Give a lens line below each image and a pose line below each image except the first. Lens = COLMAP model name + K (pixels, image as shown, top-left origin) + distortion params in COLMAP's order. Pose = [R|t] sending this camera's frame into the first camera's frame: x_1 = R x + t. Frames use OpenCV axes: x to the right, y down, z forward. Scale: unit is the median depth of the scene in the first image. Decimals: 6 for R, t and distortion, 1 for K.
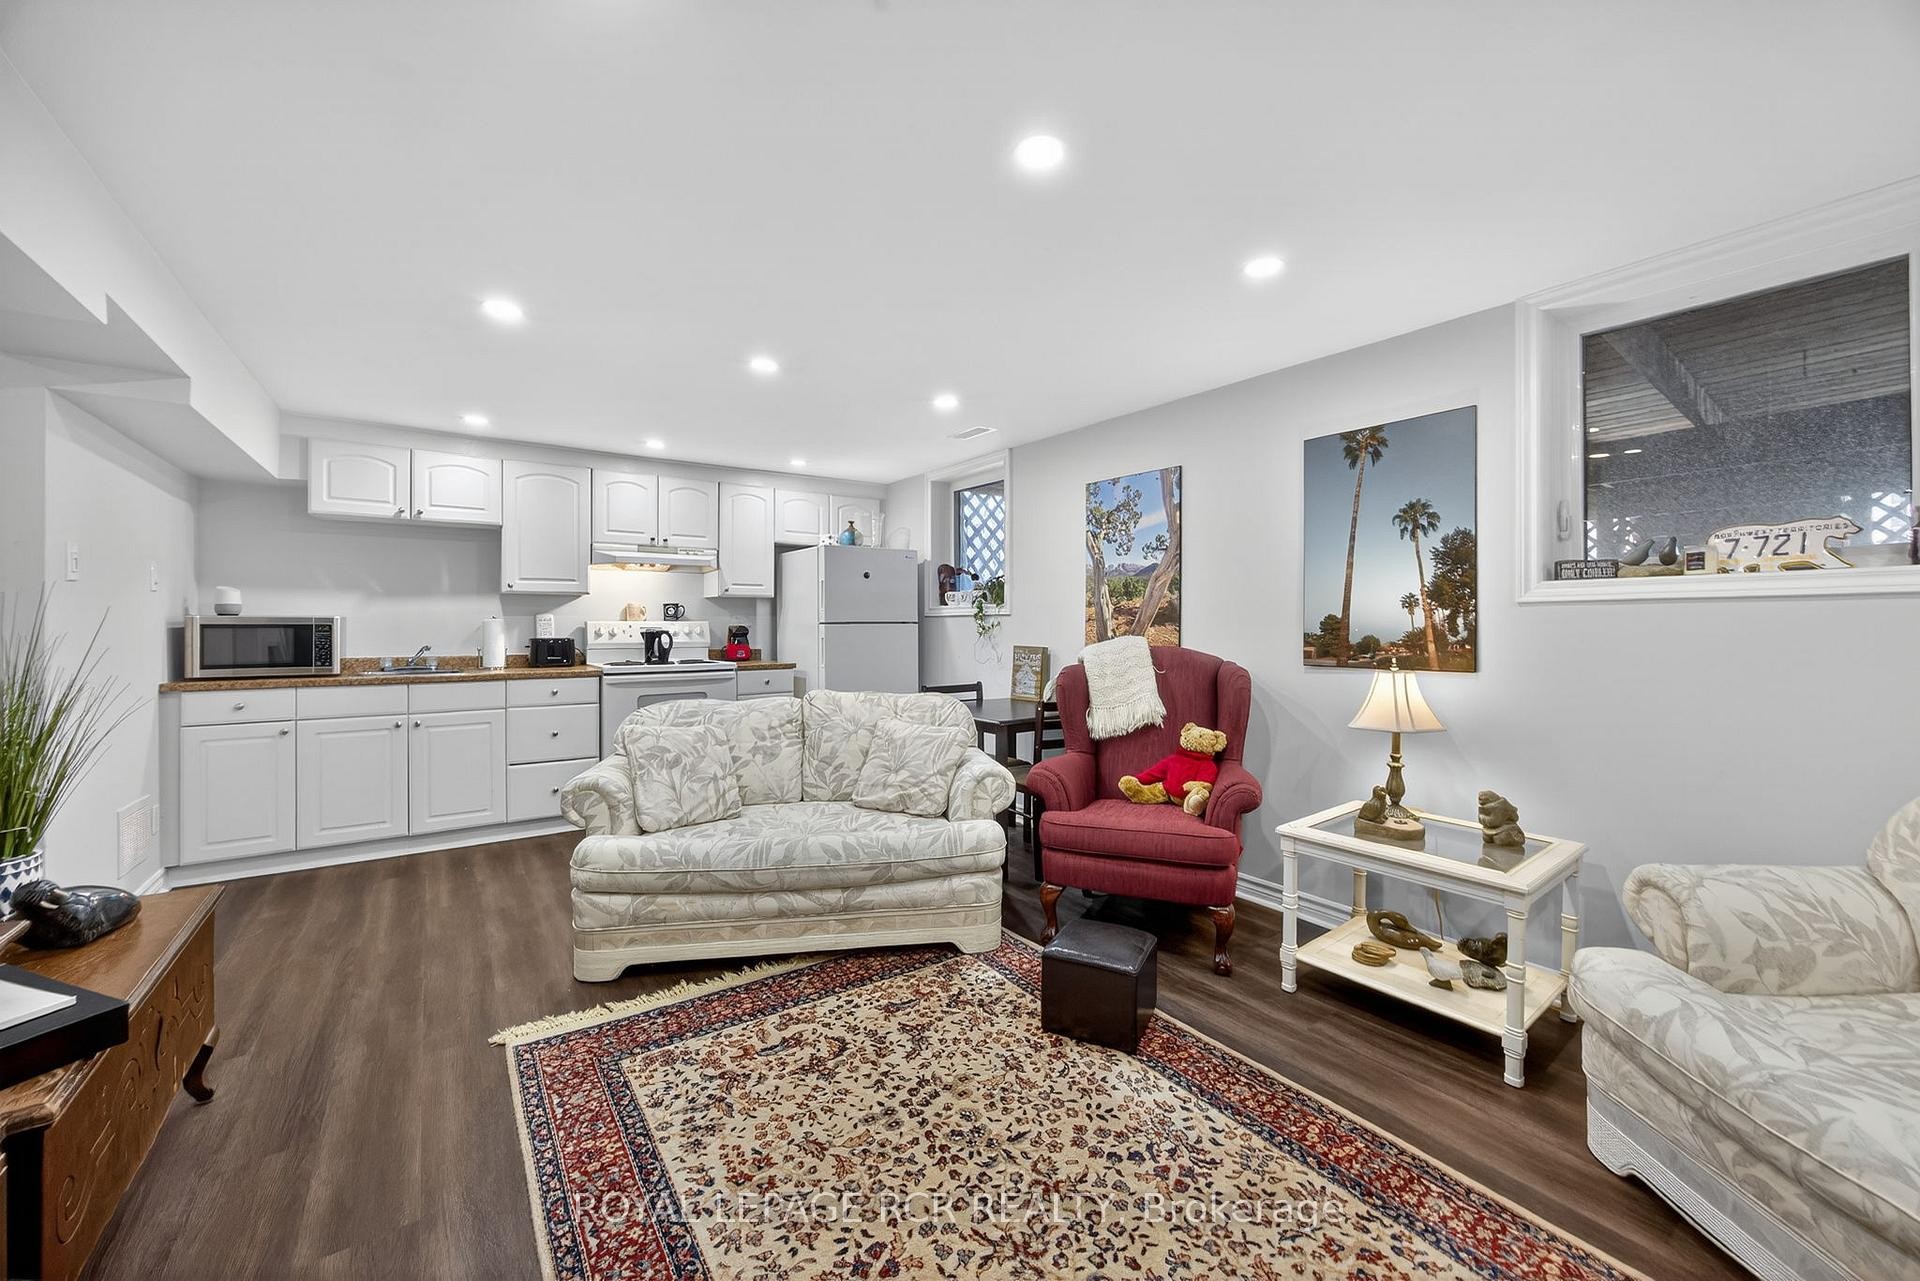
lens RADIAL K [[750.8, 0, 971.5], [0, 750.8, 623.4], [0, 0, 1]] dist [-0.001685, 0.000032]
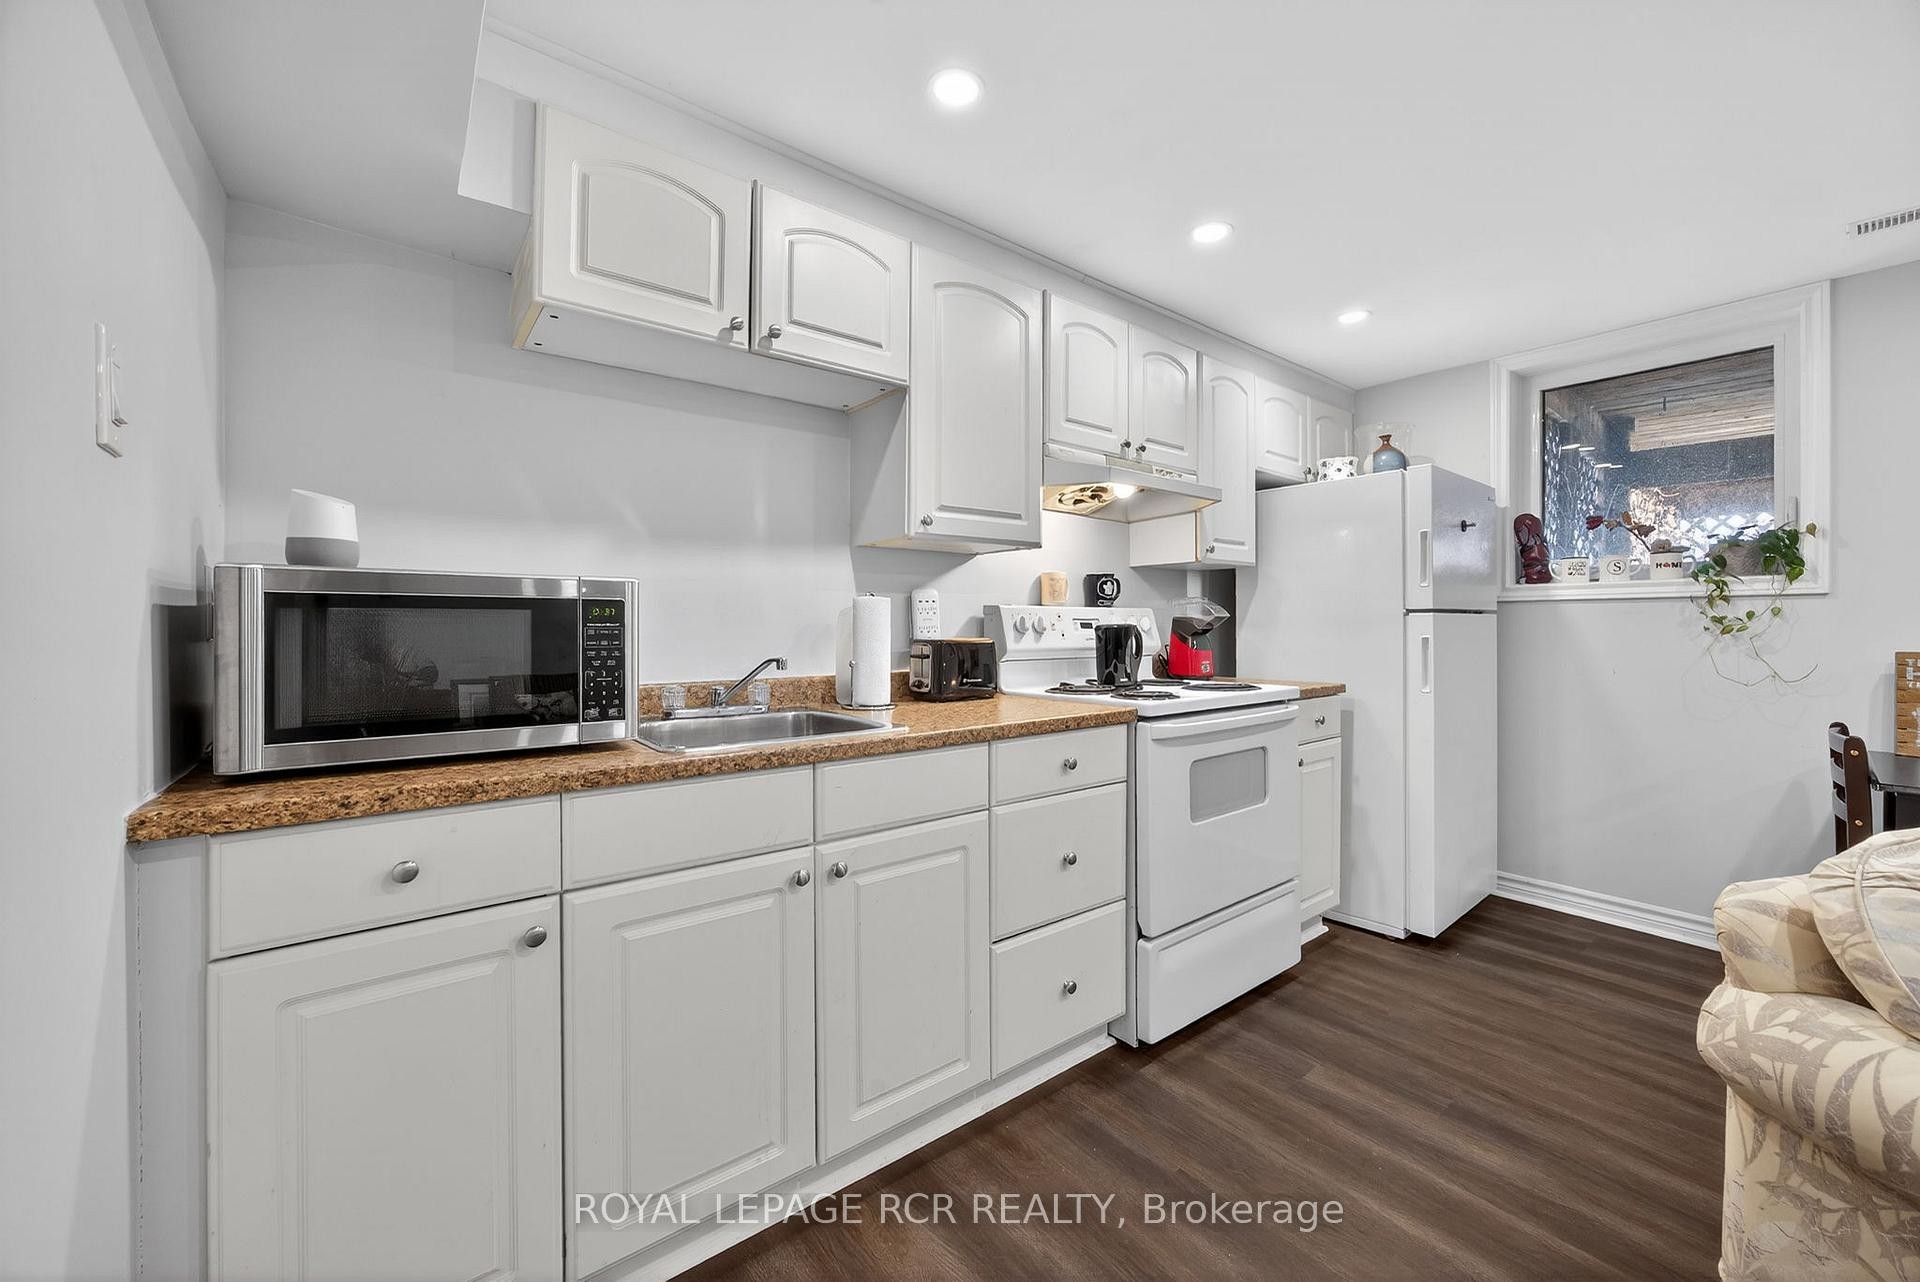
lens RADIAL K [[750.8, 0, 971.5], [0, 750.8, 623.9], [0, 0, 1]] dist [-0.001685, 0.000032]
pose [[0.998902, 0.001370, 0.046833, -0.695173], [-0.001403, 0.999999, 0.000659, 0.011695], [-0.046832, -0.000724, 0.998903, 0.627821]]
